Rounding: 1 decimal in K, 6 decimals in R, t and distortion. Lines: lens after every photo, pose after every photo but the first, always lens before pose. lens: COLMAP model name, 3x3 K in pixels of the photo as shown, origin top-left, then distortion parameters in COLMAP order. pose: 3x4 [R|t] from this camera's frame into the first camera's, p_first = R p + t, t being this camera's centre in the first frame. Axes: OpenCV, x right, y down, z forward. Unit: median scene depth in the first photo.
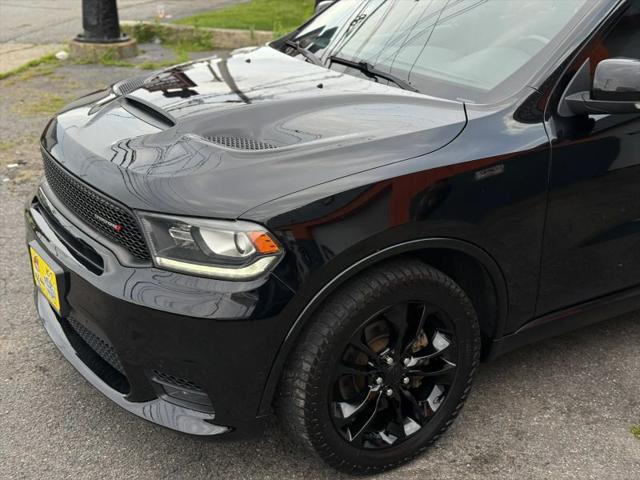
lens RADIAL K [[914.9, 0, 323.7], [0, 914.9, 238.9], [0, 0, 1]] dist [0.127308, 0.000000]
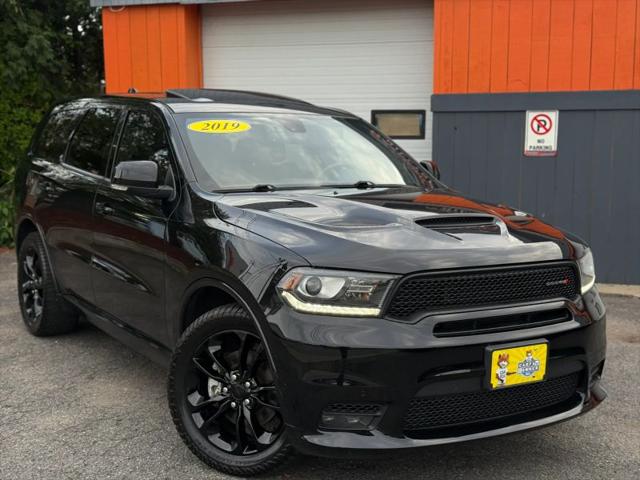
lens RADIAL K [[914.9, 0, 315.4], [0, 914.9, 237.1], [0, 0, 1]] dist [0.127308, 0.000000]
pose [[0.003963, -0.128294, 0.991728, -1.626603], [0.346097, 0.930621, 0.119006, -0.377669], [-0.938190, 0.342762, 0.048090, 1.288110]]
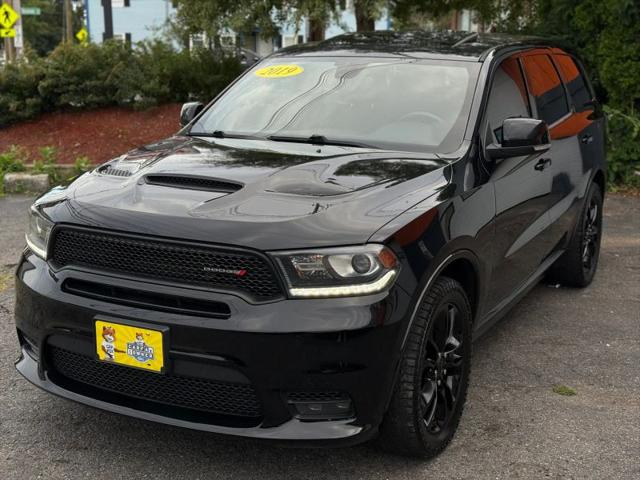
lens RADIAL K [[914.9, 0, 324.8], [0, 914.9, 240.8], [0, 0, 1]] dist [0.127308, 0.000000]
pose [[0.857982, -0.106855, 0.502443, -0.709539], [0.181740, 0.978006, -0.102350, 0.084791], [-0.480455, 0.179129, 0.858531, -0.022515]]
